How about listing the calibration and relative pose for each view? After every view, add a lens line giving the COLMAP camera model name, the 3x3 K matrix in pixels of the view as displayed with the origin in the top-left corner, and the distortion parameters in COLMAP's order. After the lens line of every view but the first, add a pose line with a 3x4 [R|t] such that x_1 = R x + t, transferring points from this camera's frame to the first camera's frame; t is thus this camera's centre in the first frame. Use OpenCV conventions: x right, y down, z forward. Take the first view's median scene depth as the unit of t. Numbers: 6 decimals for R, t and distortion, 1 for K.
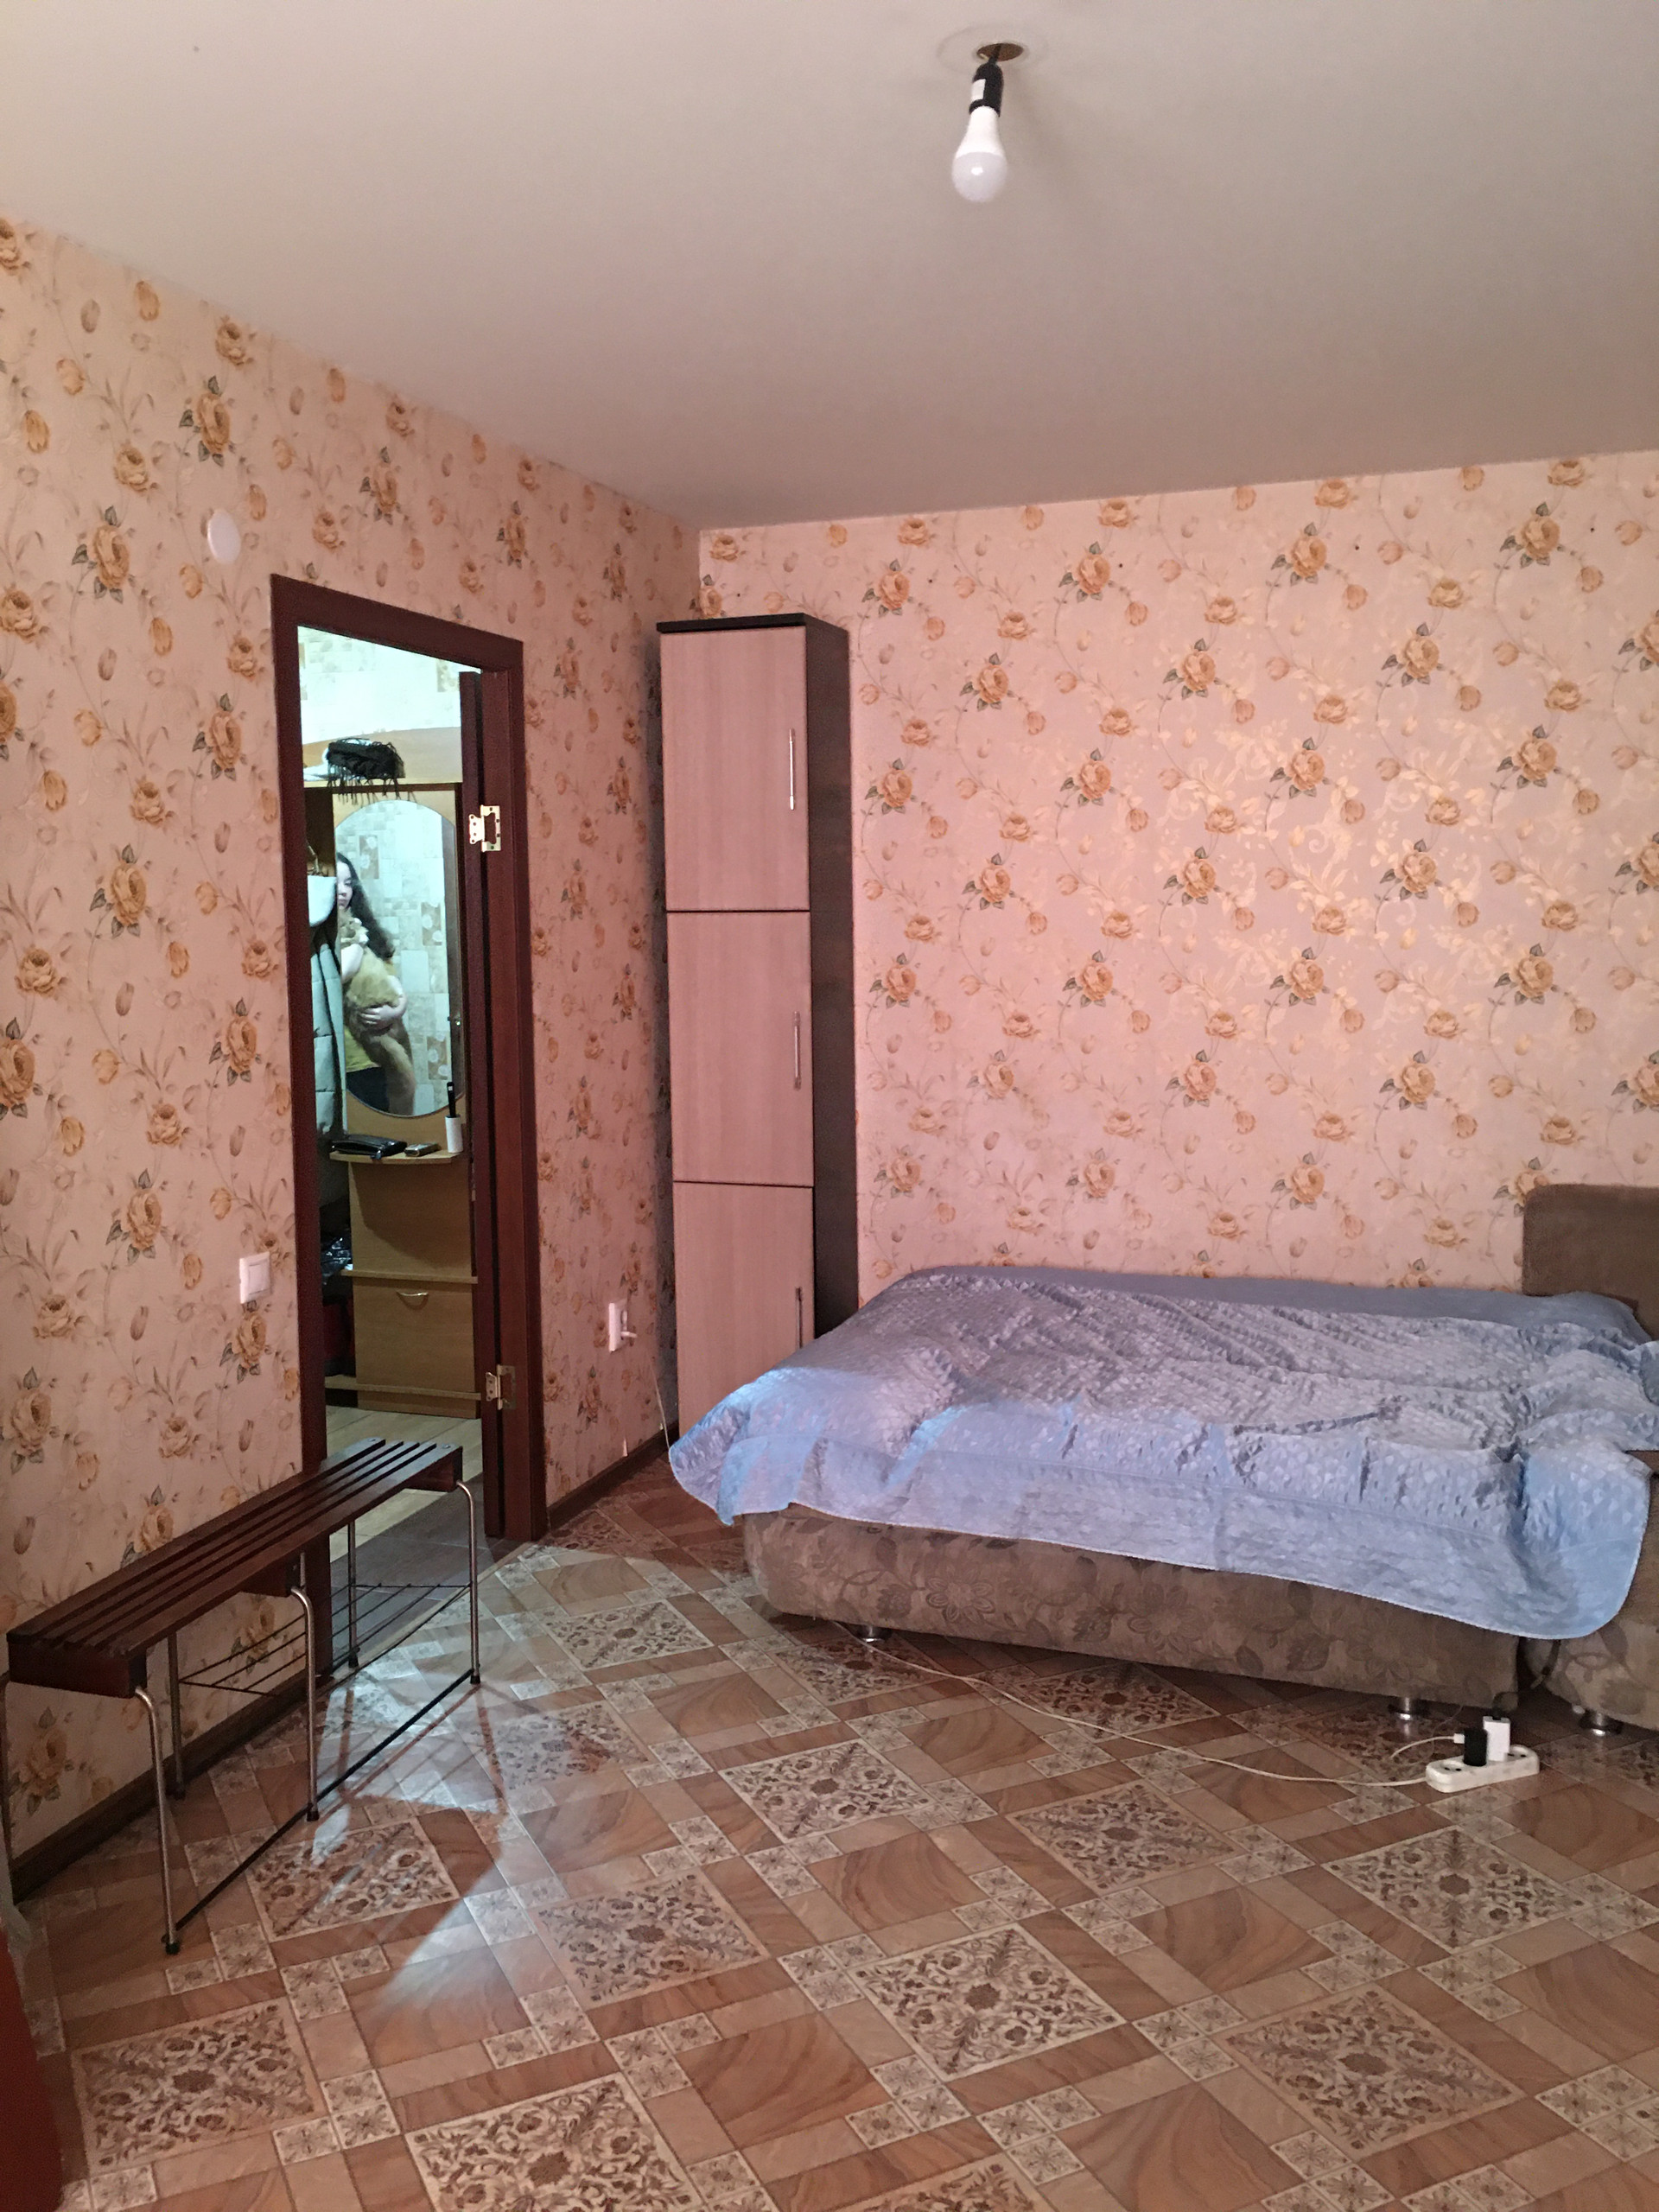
lens RADIAL K [[1849.7, 0, 773.1], [0, 1849.7, 962.6], [0, 0, 1]] dist [0.038486, -0.076214]
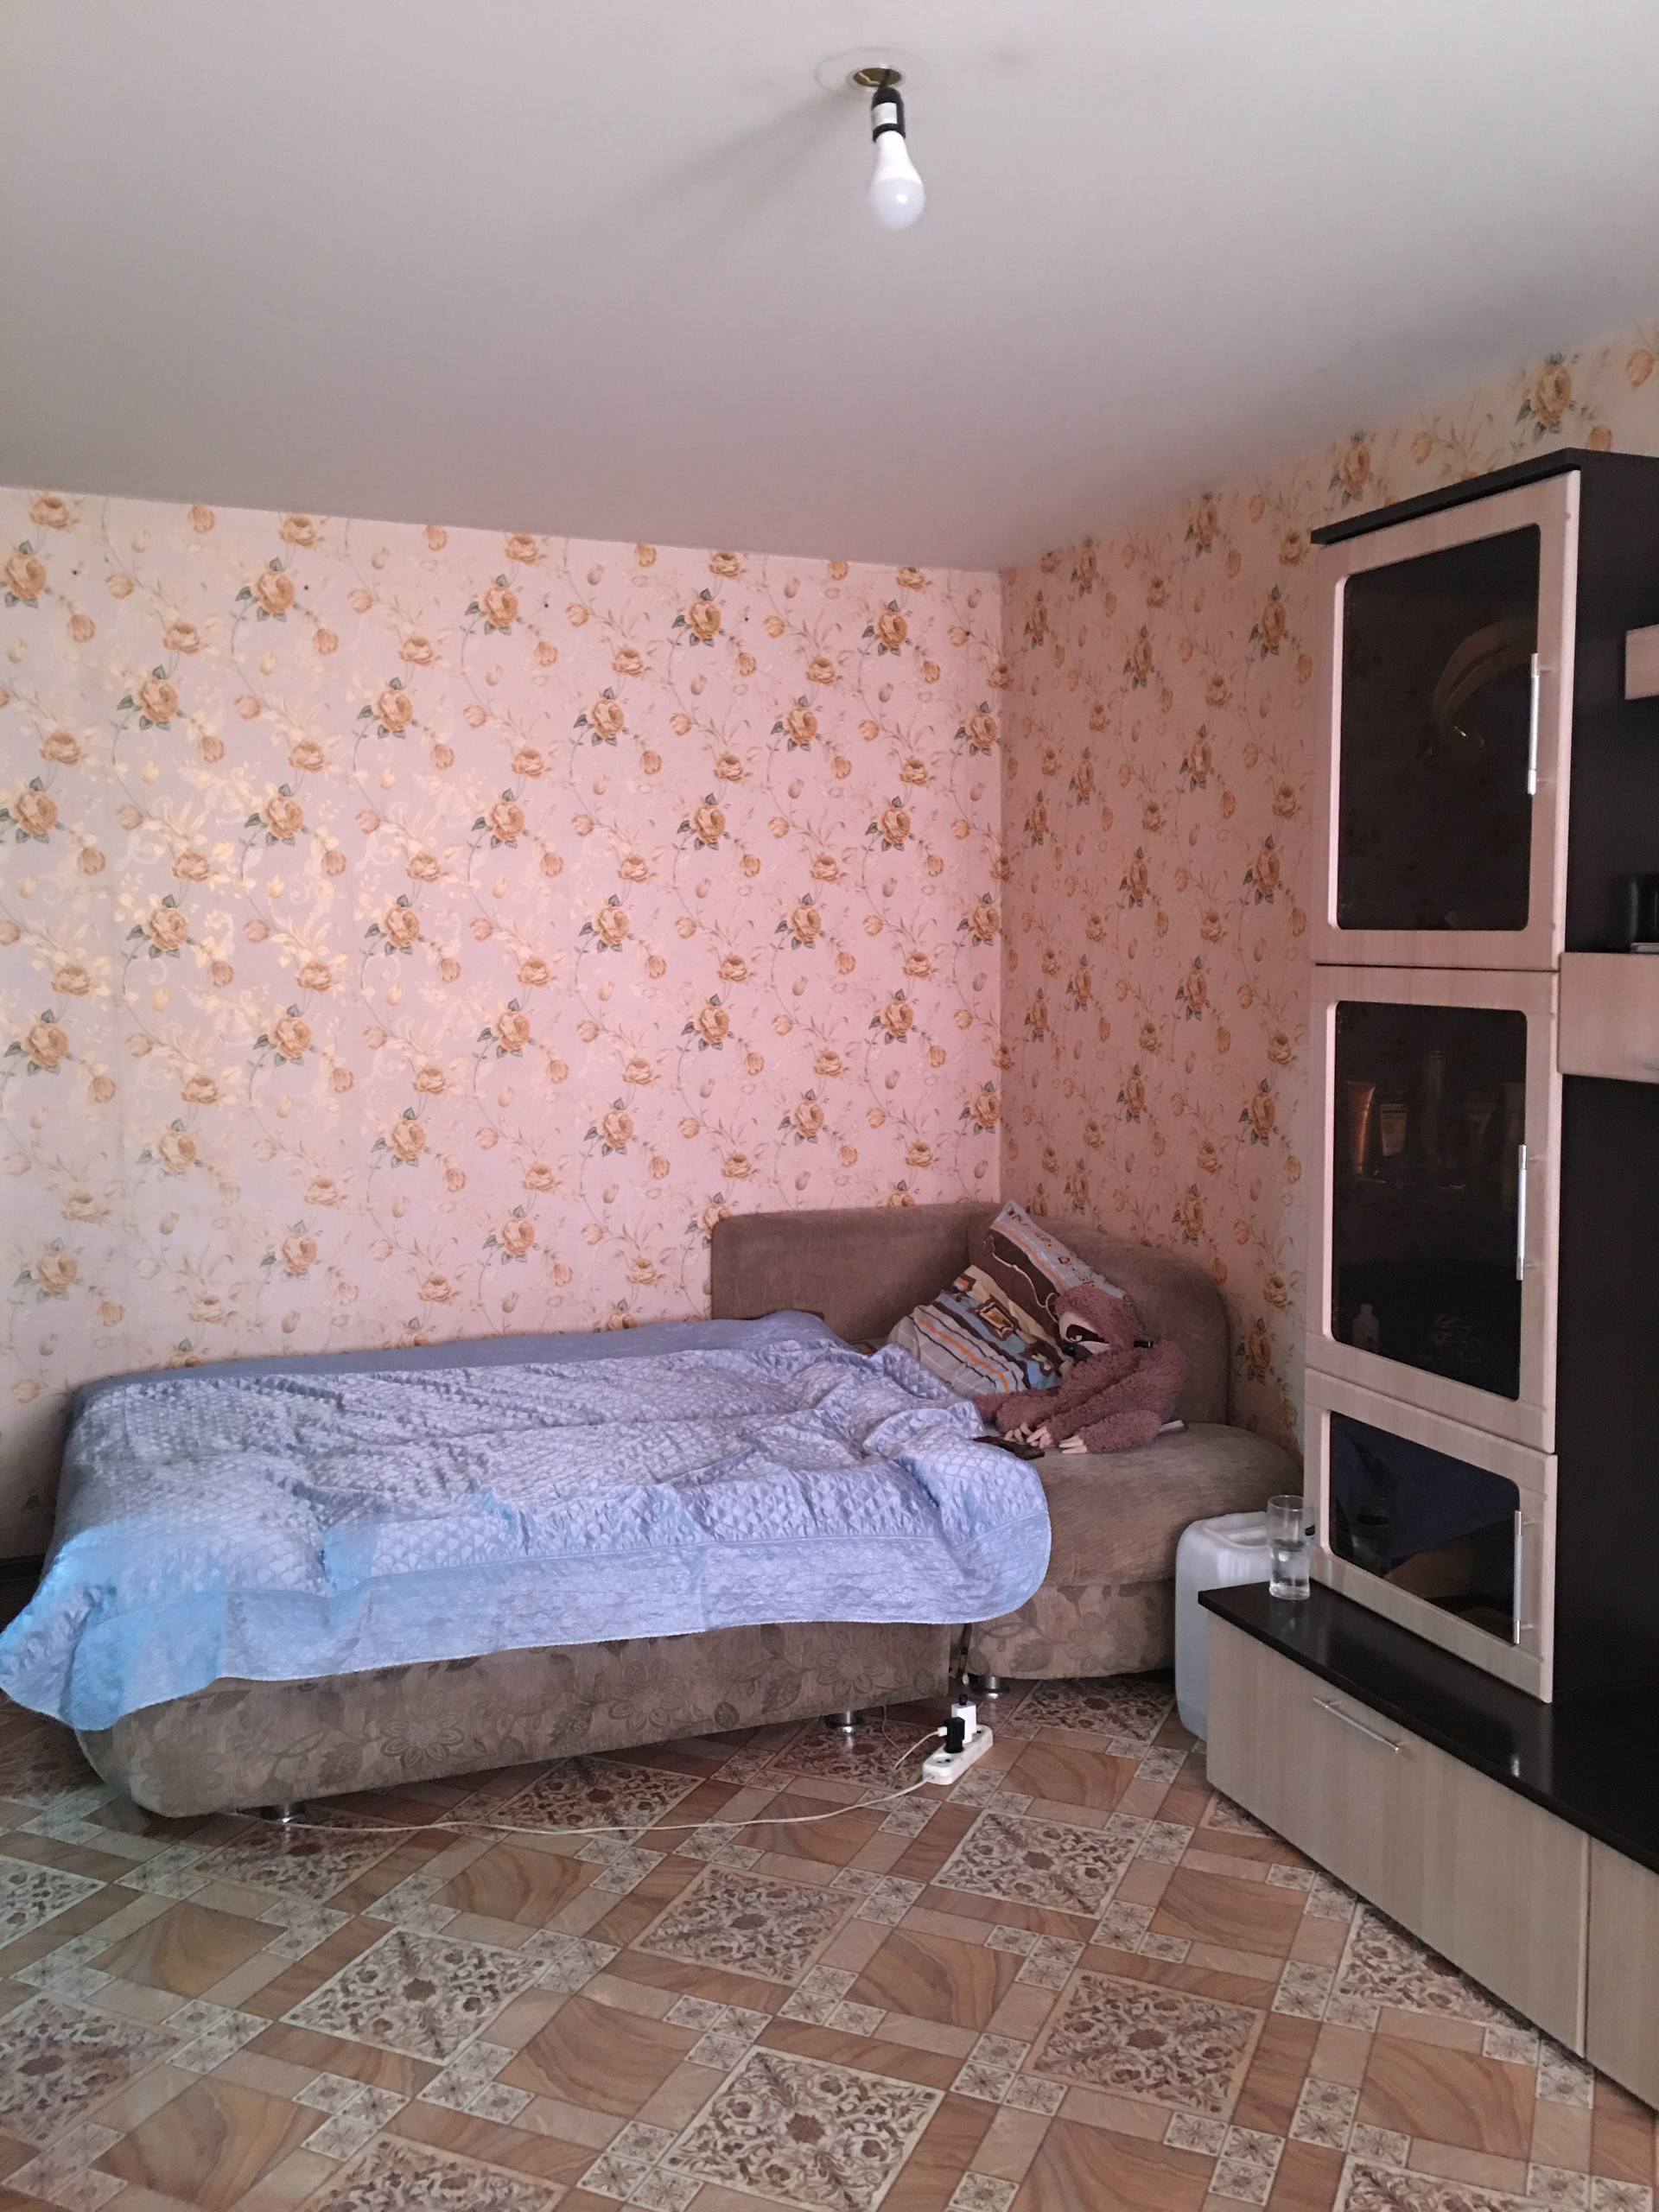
lens RADIAL K [[1849.7, 0, 890.9], [0, 1849.7, 965.2], [0, 0, 1]] dist [0.038486, -0.076214]
pose [[0.738903, 0.004927, 0.673794, -0.314017], [0.012116, 0.999714, -0.020596, -0.004502], [-0.673703, 0.023383, 0.738632, 0.174727]]
